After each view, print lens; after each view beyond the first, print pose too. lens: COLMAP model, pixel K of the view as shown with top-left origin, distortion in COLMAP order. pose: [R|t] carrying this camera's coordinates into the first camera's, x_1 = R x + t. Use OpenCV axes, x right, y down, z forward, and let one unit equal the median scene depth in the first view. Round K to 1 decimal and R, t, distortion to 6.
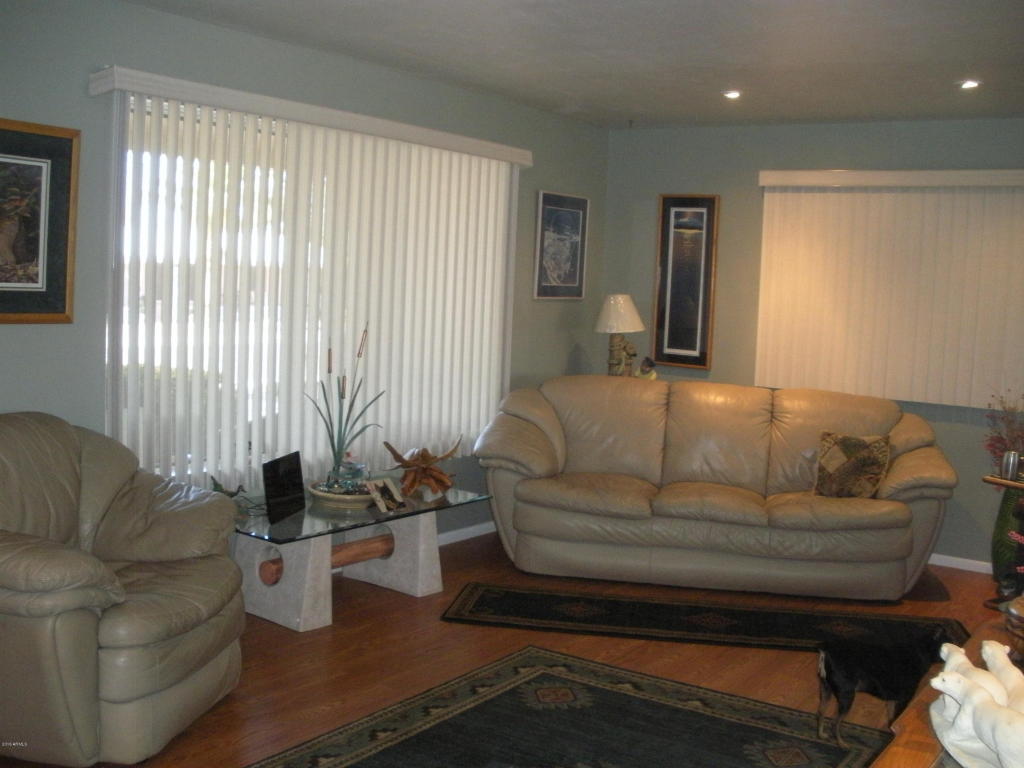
lens RADIAL K [[1086.8, 0, 508.3], [0, 1086.8, 390.3], [0, 0, 1]] dist [-0.327498, 0.410595]
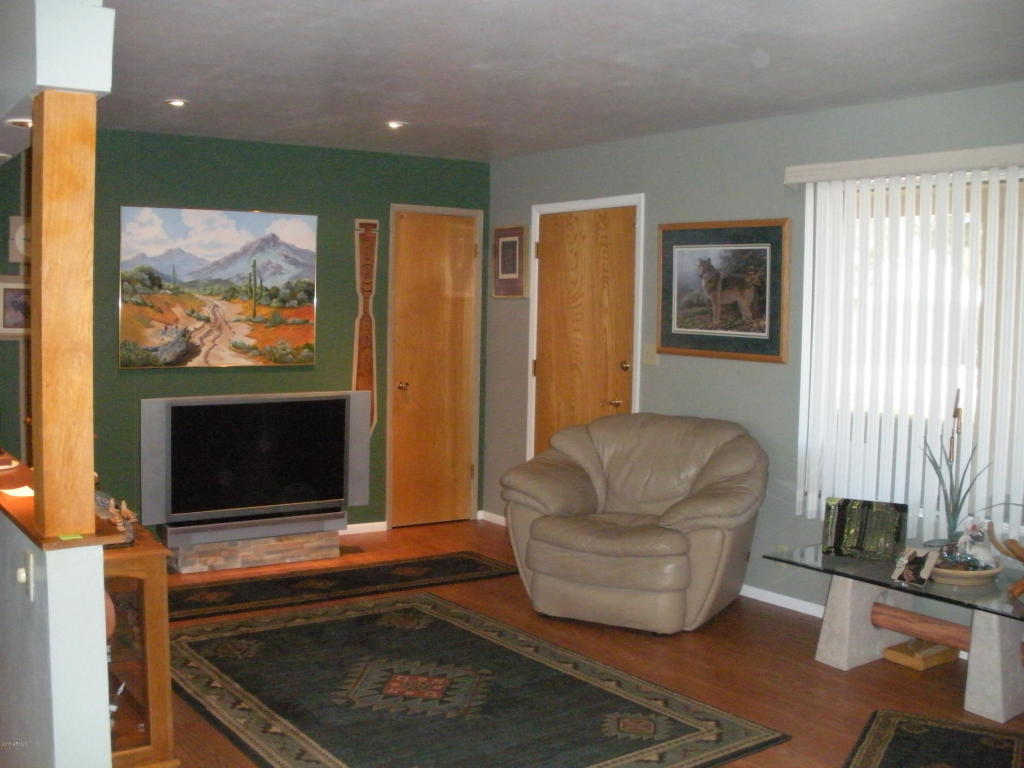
lens RADIAL K [[1086.8, 0, 508.3], [0, 1086.8, 390.3], [0, 0, 1]] dist [-0.327498, 0.410595]
pose [[-0.315037, 0.030755, -0.948581, 1.013811], [-0.121293, 0.989974, 0.072380, -0.089432], [0.941297, 0.137858, -0.308149, 1.126760]]
